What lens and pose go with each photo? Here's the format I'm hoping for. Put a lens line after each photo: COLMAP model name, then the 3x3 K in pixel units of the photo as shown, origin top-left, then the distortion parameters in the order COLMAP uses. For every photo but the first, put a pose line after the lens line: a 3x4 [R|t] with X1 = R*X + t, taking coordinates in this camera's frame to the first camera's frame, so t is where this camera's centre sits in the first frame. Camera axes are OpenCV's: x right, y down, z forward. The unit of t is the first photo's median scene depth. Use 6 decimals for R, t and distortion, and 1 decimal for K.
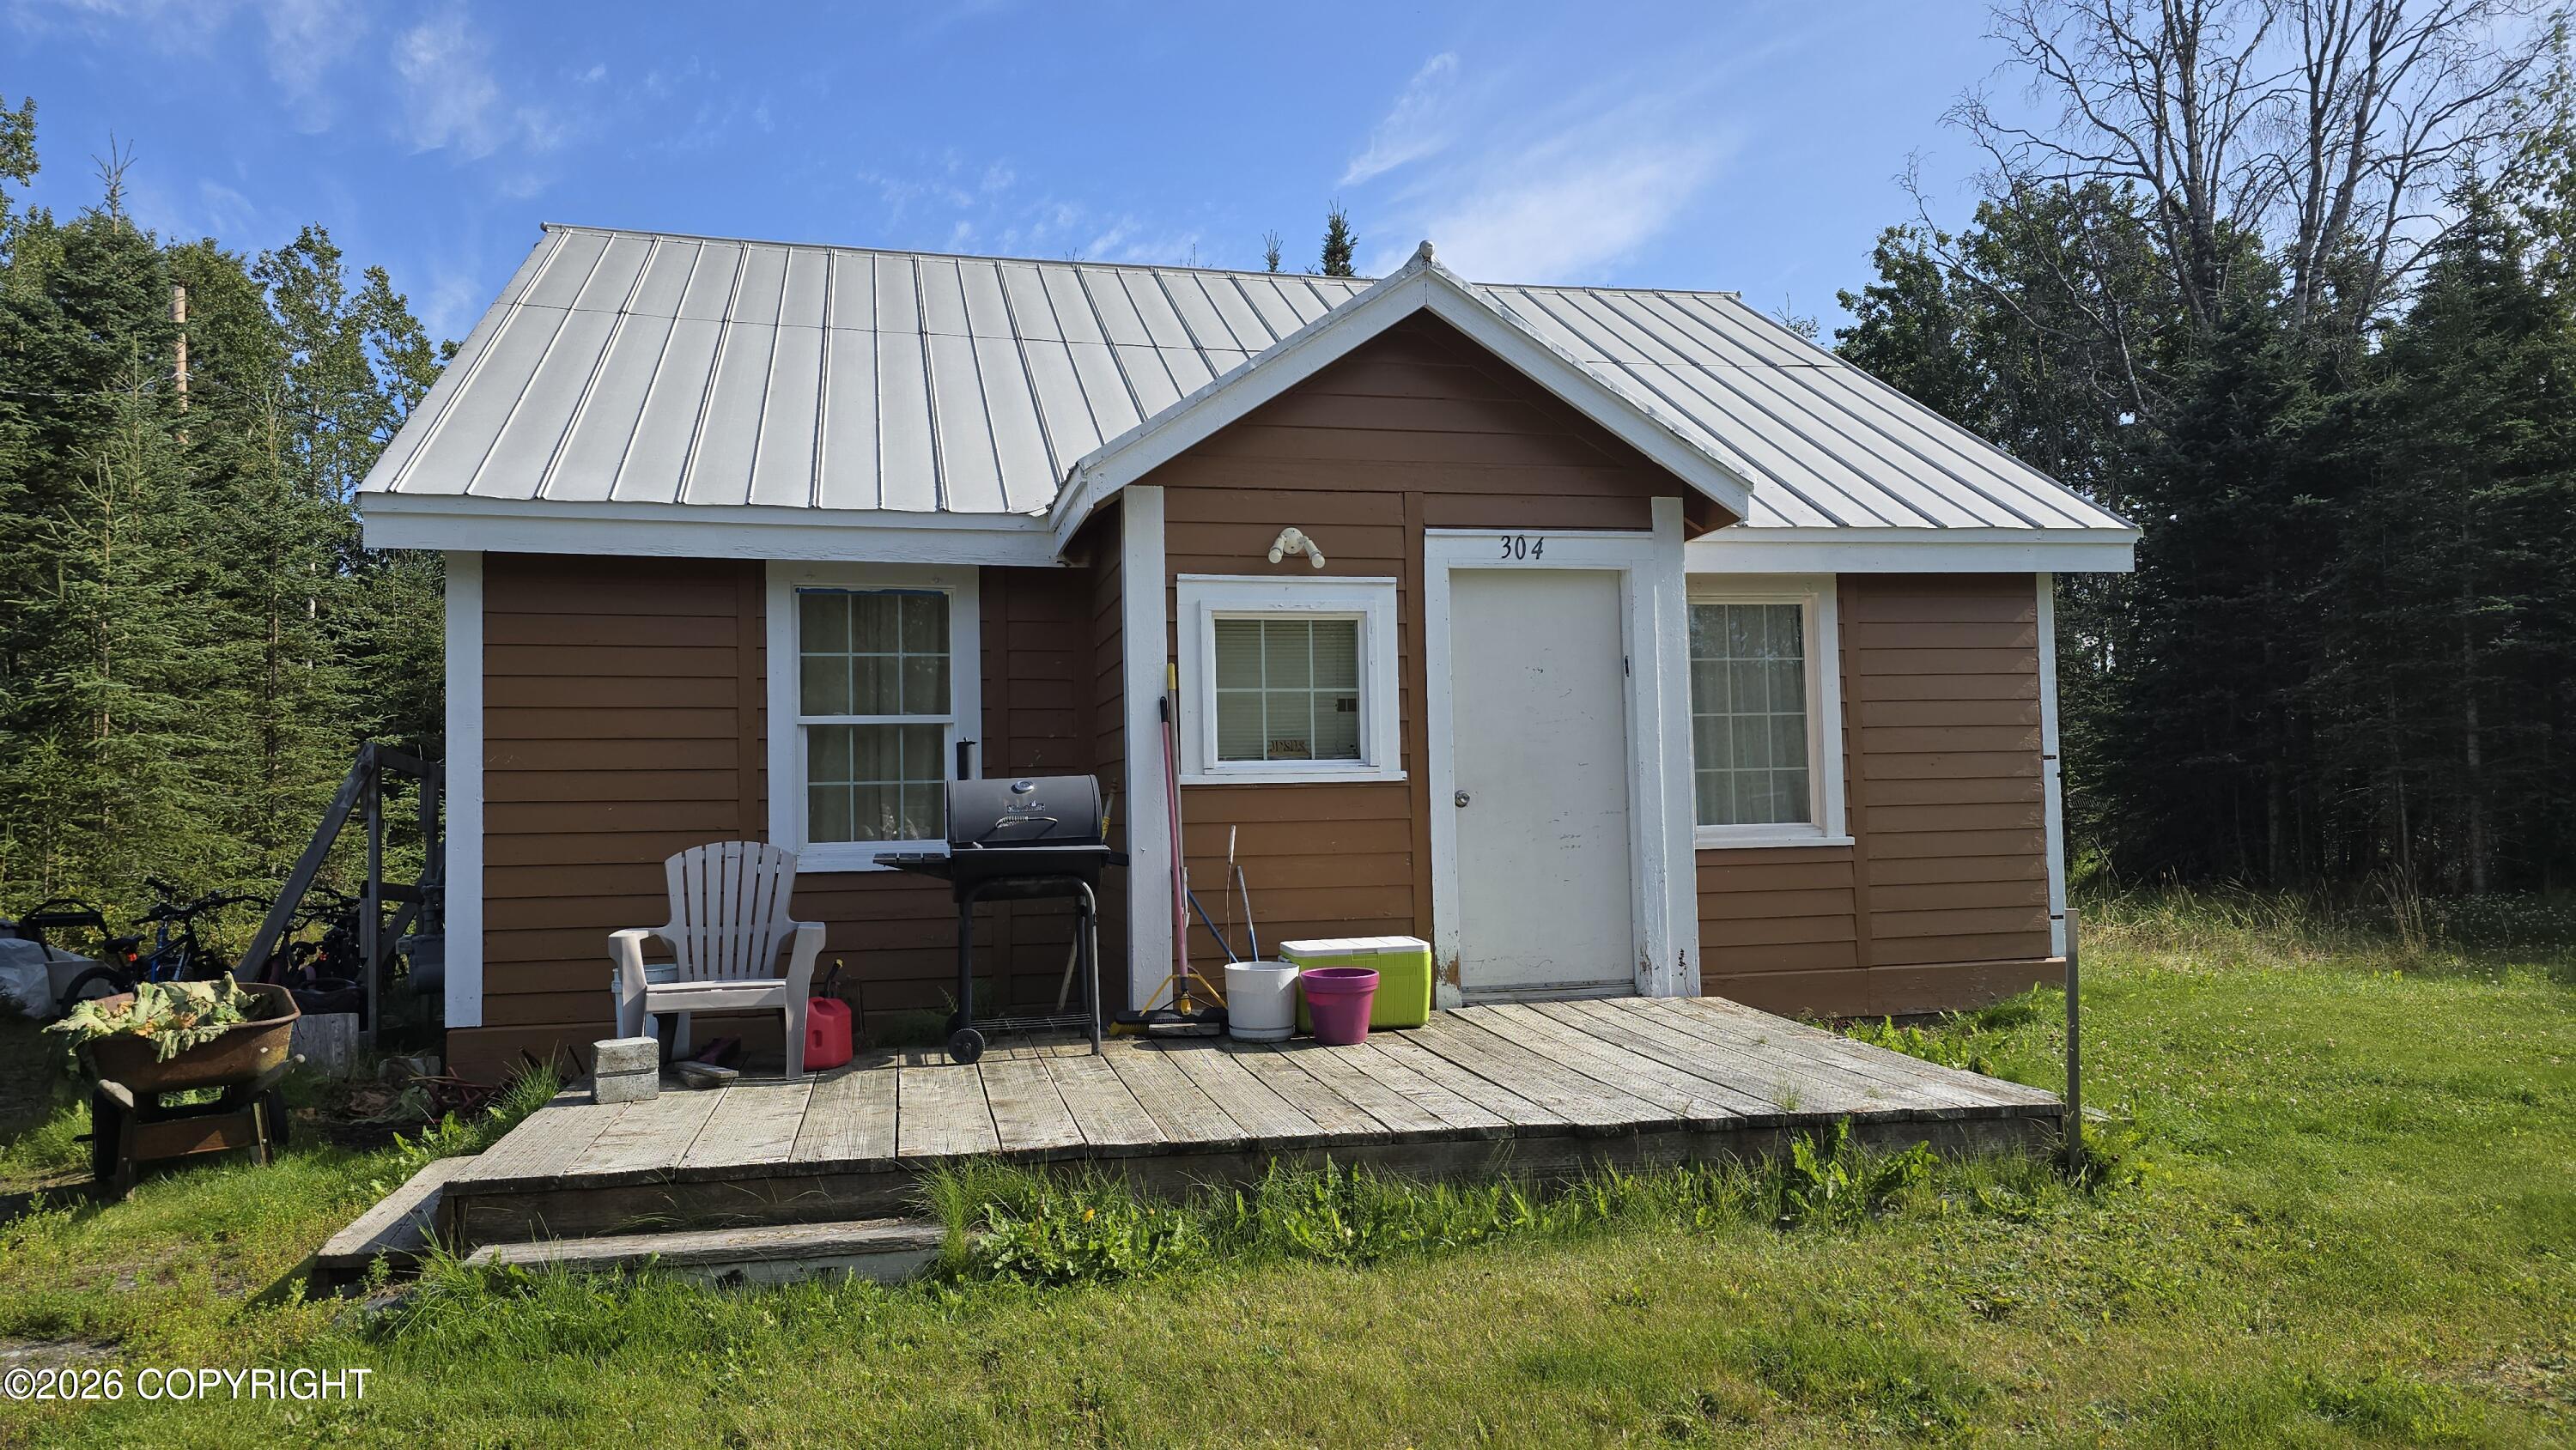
lens RADIAL K [[1721.5, 0, 1296.1], [0, 1721.5, 733.0], [0, 0, 1]] dist [0.096169, -0.106171]
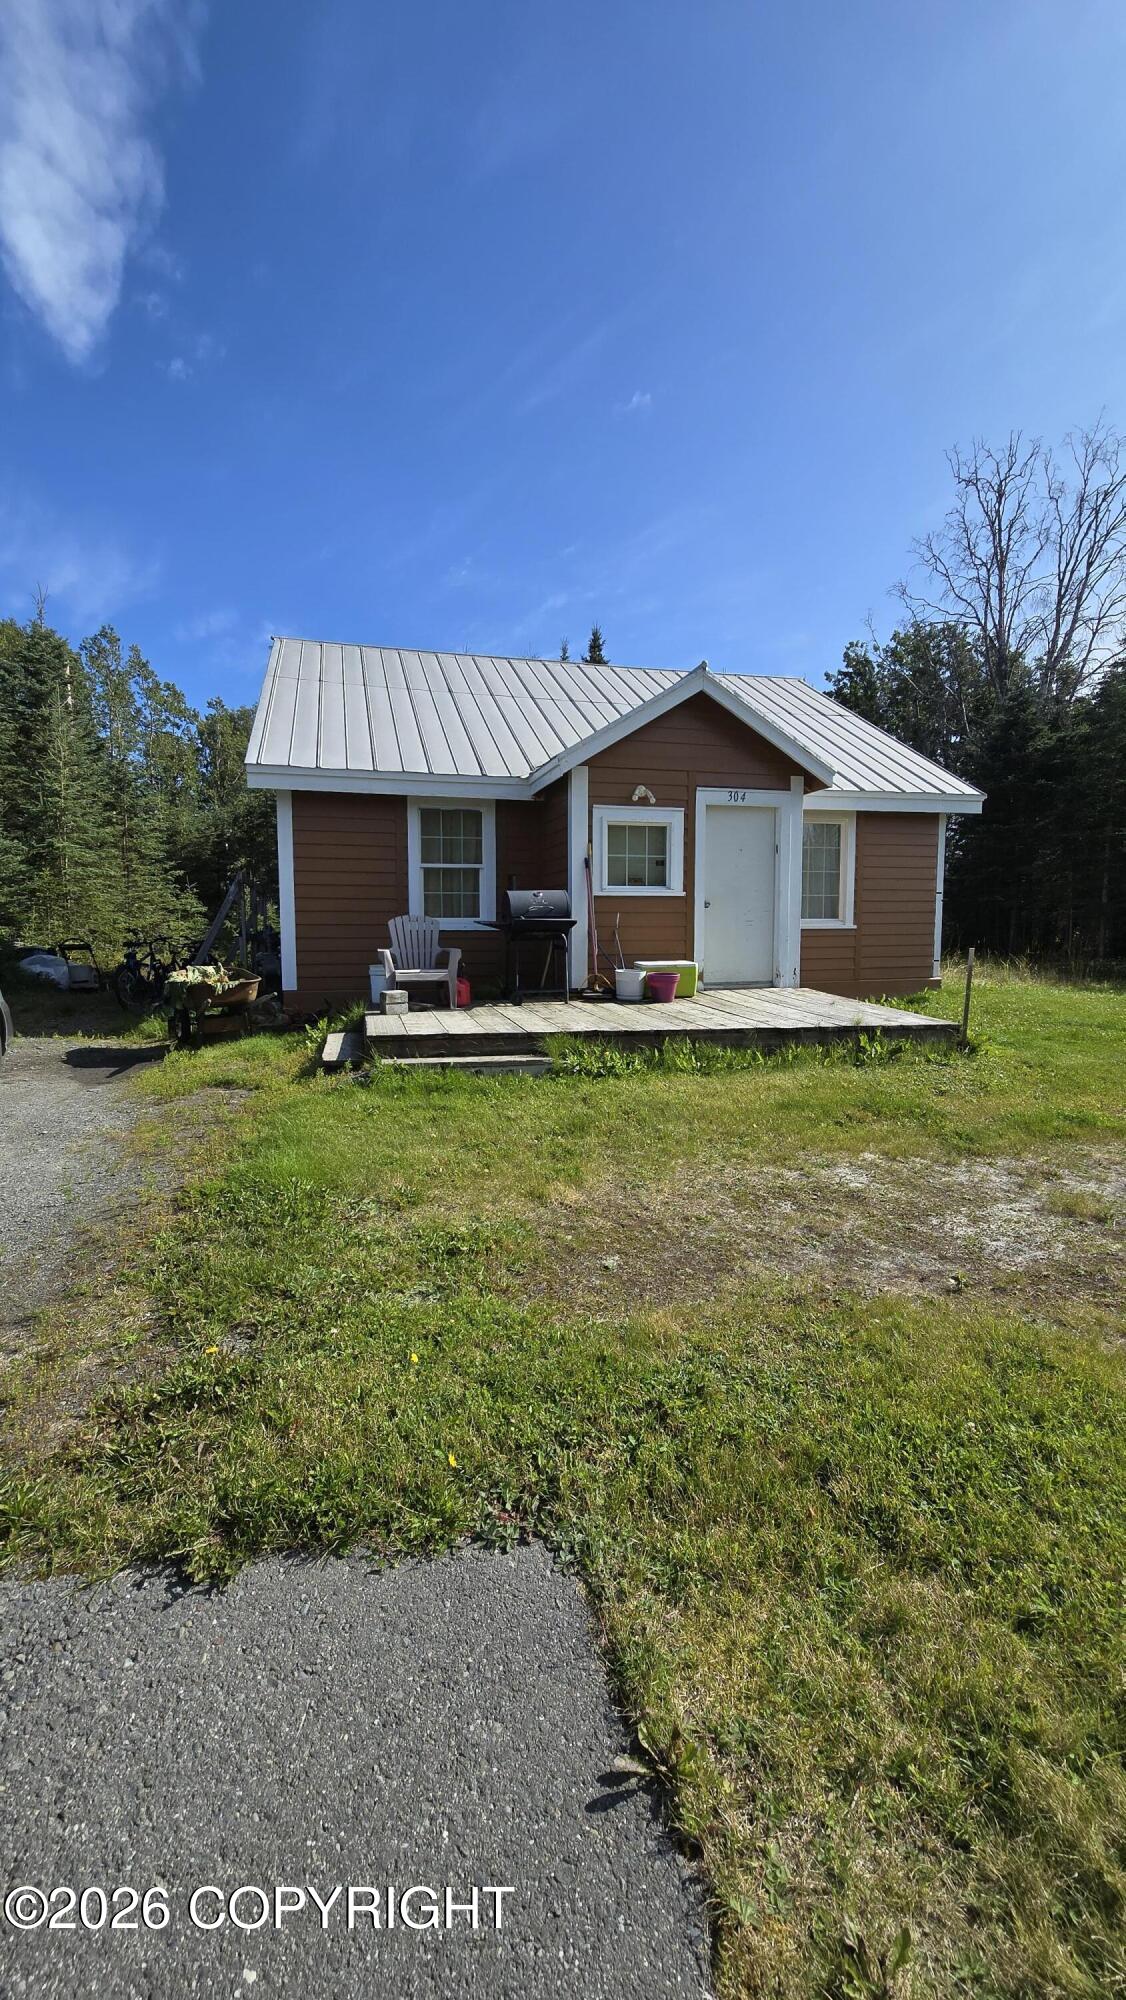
lens RADIAL K [[822.2, 0, 551.3], [0, 822.2, 990.1], [0, 0, 1]] dist [-0.003746, 0.000103]
pose [[0.999725, 0.018319, 0.014615, -0.131097], [-0.020086, 0.991082, 0.131727, 0.010628], [-0.012071, -0.131985, 0.991178, -0.133816]]
